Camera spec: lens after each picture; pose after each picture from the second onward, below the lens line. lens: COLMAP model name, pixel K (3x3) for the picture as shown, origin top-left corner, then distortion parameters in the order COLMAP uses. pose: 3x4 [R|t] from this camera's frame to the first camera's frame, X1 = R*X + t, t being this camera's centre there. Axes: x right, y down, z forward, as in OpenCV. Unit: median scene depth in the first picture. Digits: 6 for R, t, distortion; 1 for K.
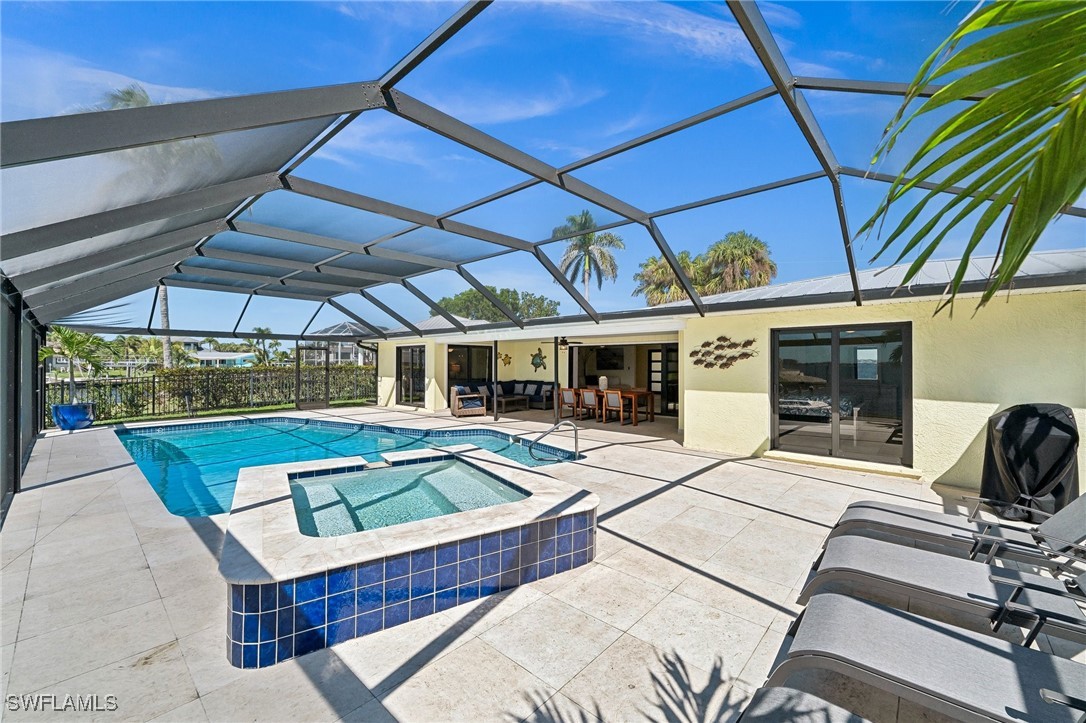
lens RADIAL K [[431.1, 0, 540.9], [0, 431.1, 360.1], [0, 0, 1]] dist [0.001130, 0.000273]
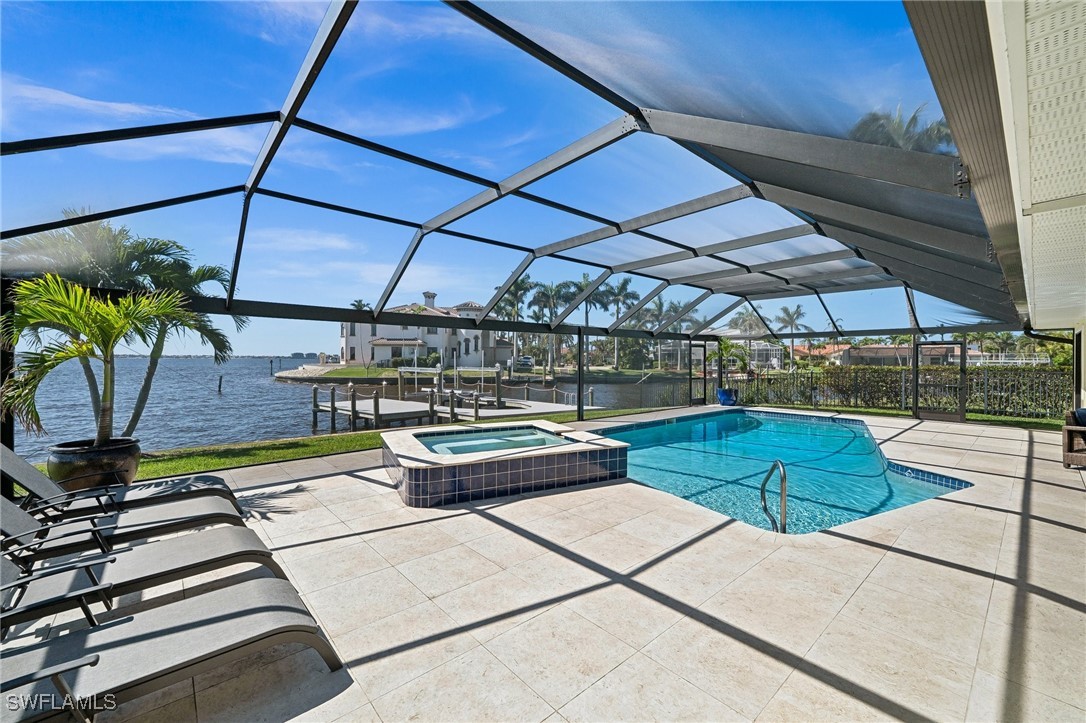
lens RADIAL K [[431.1, 0, 539.7], [0, 431.1, 359.3], [0, 0, 1]] dist [0.001130, 0.000273]
pose [[-0.103825, -0.000523, -0.994595, 1.193336], [-0.000080, 1.000000, -0.000518, 0.007824], [0.994596, 0.000026, -0.103825, 1.306798]]
